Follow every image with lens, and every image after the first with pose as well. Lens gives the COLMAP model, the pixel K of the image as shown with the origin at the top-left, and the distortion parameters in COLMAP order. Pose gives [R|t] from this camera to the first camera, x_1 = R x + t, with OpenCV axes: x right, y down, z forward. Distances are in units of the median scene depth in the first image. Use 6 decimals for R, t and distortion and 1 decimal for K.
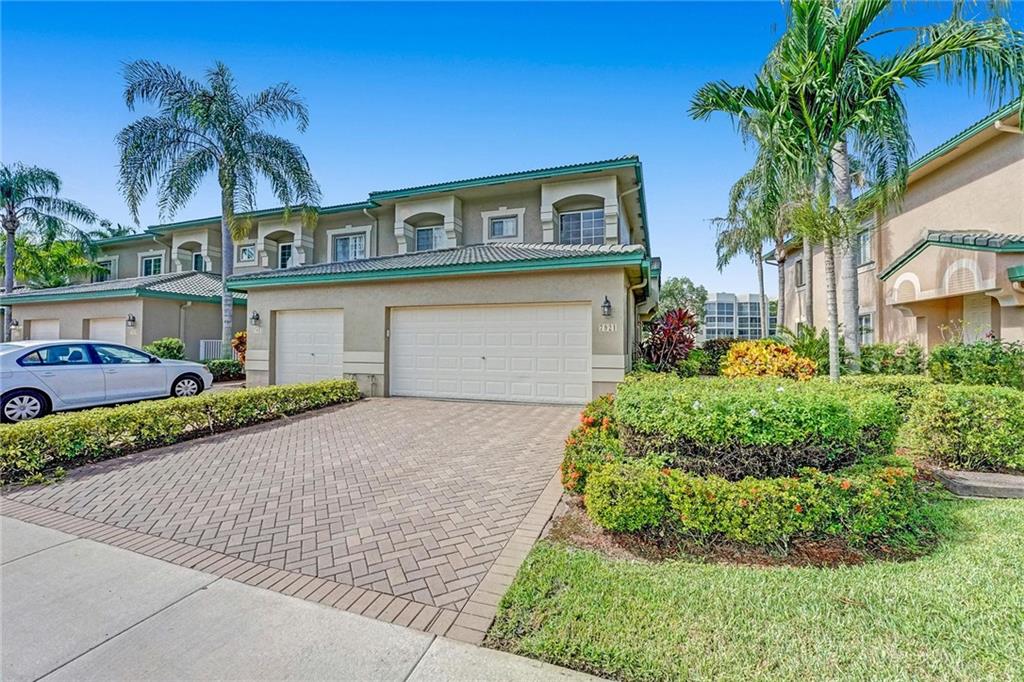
lens RADIAL K [[408.7, 0, 516.8], [0, 408.7, 337.2], [0, 0, 1]] dist [-0.031114, 0.003900]
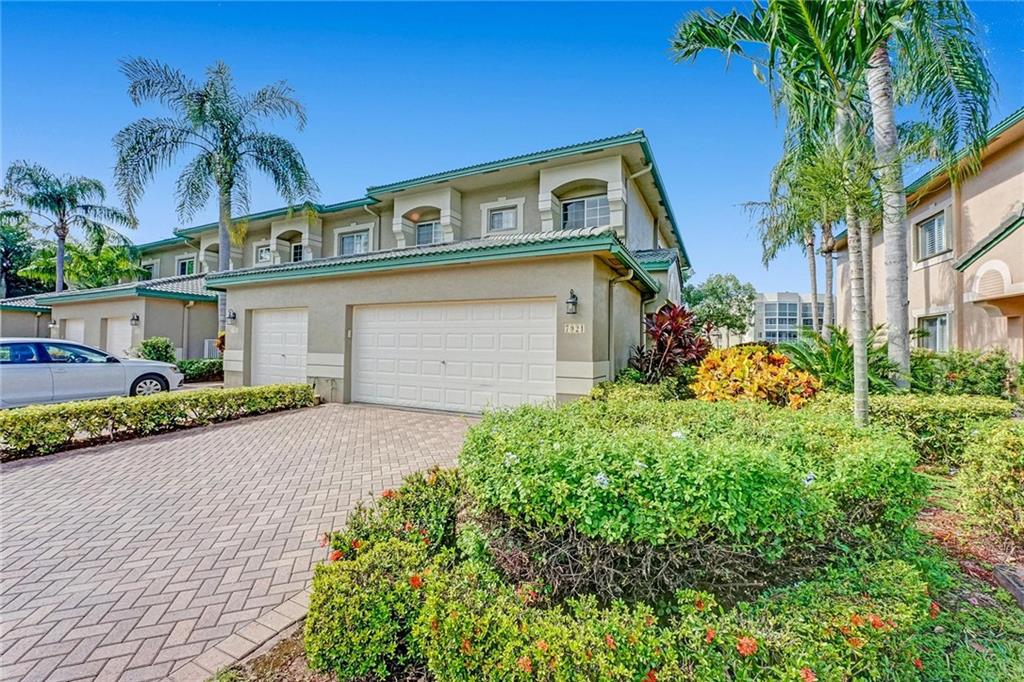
lens RADIAL K [[408.7, 0, 517.7], [0, 408.7, 336.0], [0, 0, 1]] dist [-0.031114, 0.003900]
pose [[0.992485, 0.006819, -0.122174, 0.135299], [-0.007566, 0.999955, -0.005655, -0.001579], [0.122130, 0.006537, 0.992493, 0.107583]]
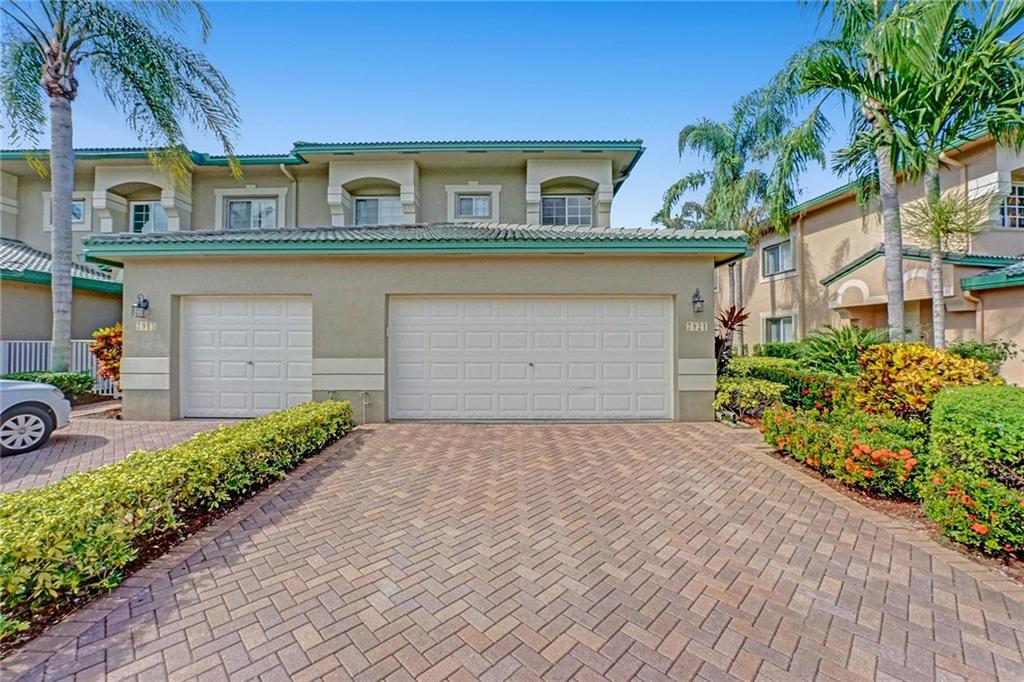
lens RADIAL K [[408.7, 0, 509.8], [0, 408.7, 337.5], [0, 0, 1]] dist [-0.031114, 0.003900]
pose [[0.949556, -0.000008, 0.313598, -0.264299], [-0.001964, 0.999980, 0.005974, -0.003265], [-0.313592, -0.006289, 0.949537, 0.206549]]
